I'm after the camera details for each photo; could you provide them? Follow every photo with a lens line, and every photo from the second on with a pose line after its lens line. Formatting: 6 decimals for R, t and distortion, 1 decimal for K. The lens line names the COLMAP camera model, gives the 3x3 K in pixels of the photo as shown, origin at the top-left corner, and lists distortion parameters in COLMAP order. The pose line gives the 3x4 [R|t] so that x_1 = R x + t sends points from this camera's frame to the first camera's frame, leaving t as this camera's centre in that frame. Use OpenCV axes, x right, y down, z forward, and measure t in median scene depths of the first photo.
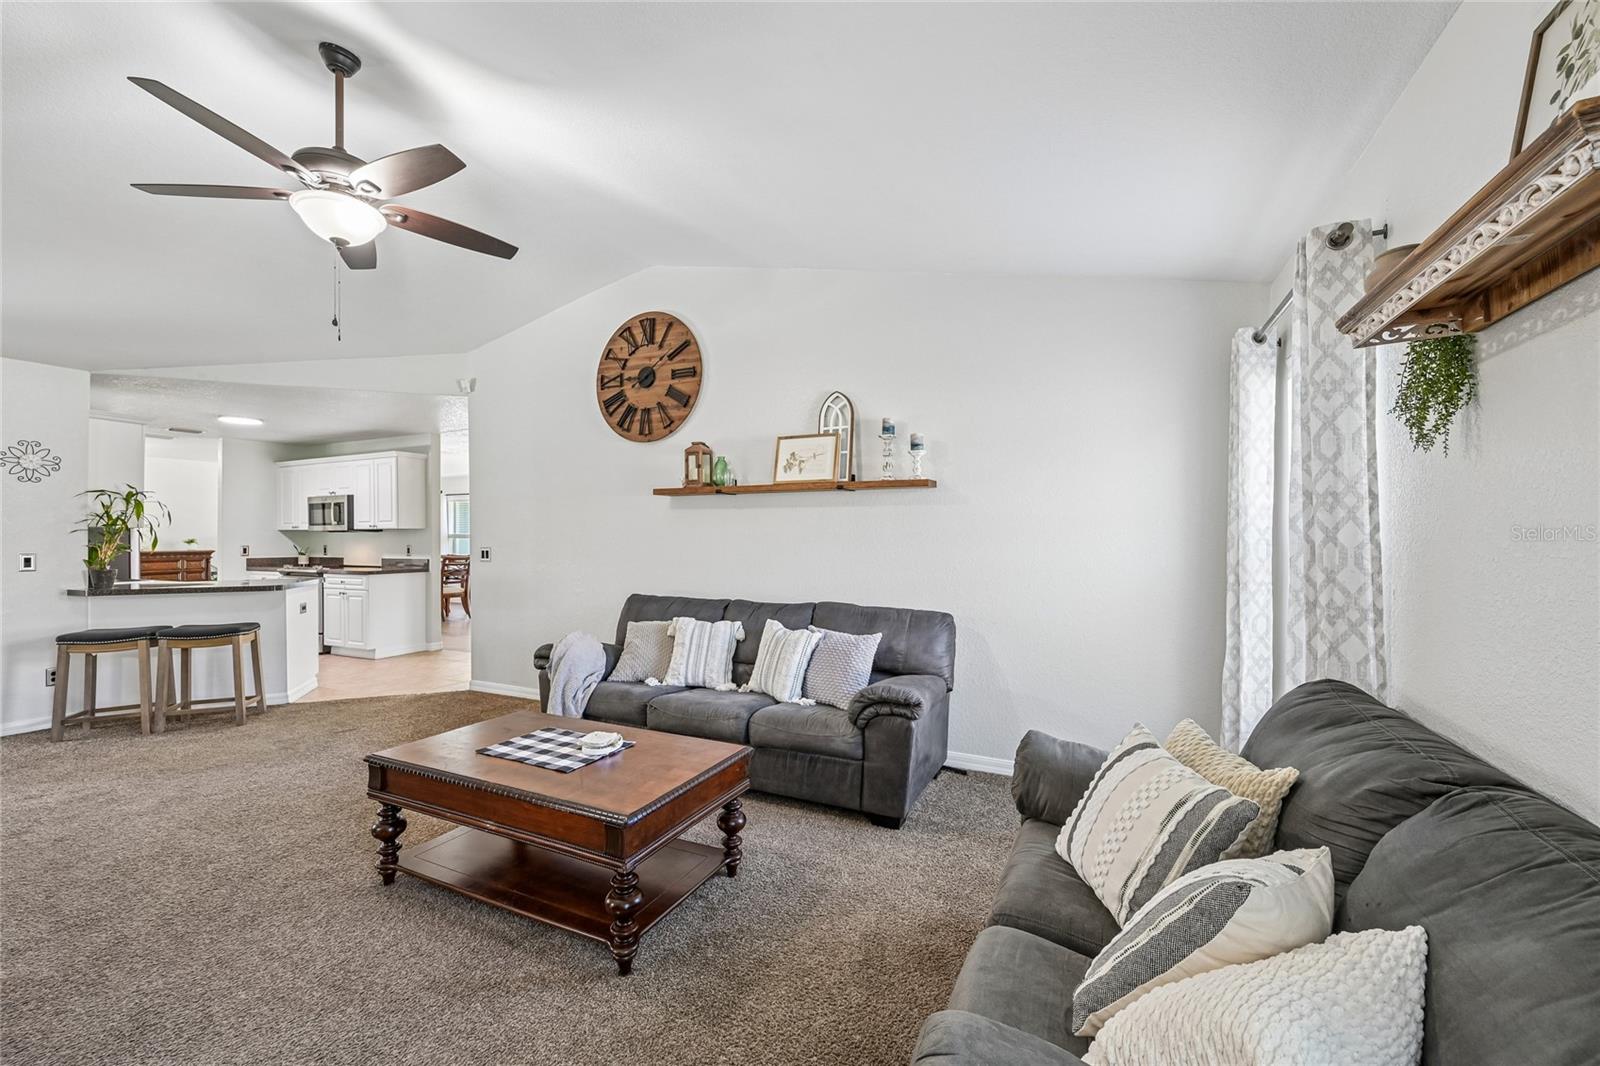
lens RADIAL K [[633.1, 0, 796.3], [0, 633.1, 534.7], [0, 0, 1]] dist [0.001799, -0.000069]
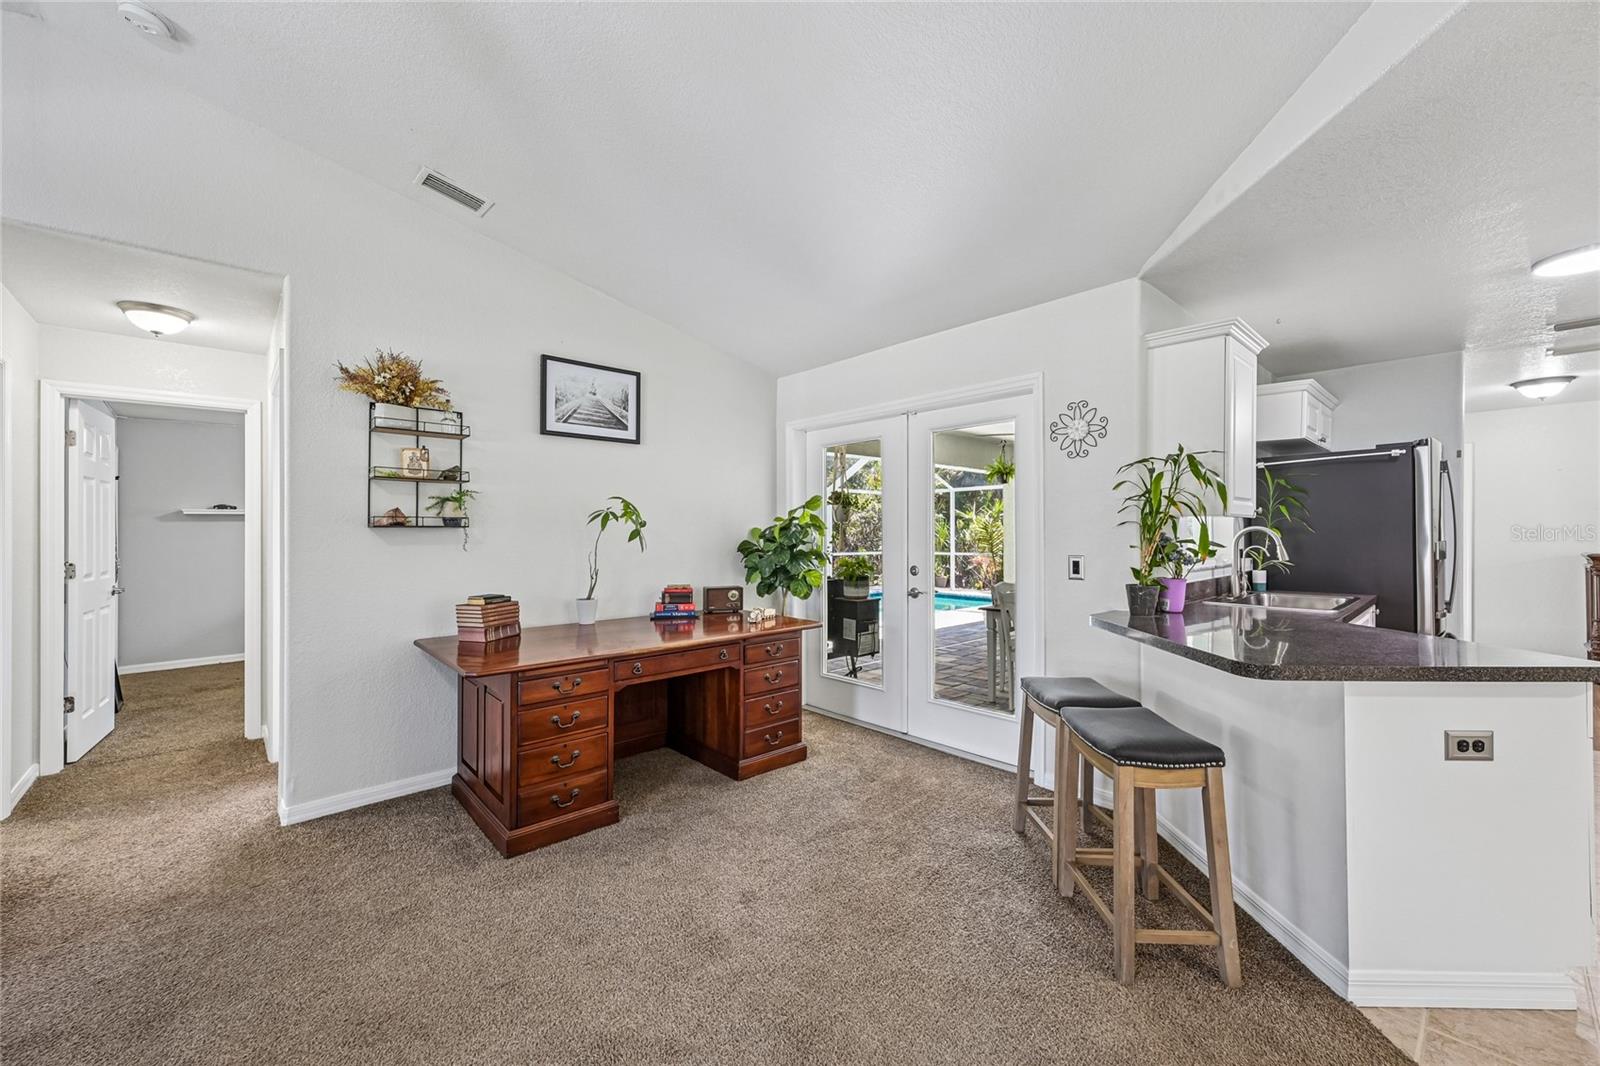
lens RADIAL K [[633.1, 0, 806.2], [0, 633.1, 531.3], [0, 0, 1]] dist [0.001799, -0.000069]
pose [[-0.369465, 0.001270, -0.929244, -0.390848], [0.009160, 0.999955, -0.002276, 0.000697], [0.929200, -0.009353, -0.369460, 0.928598]]
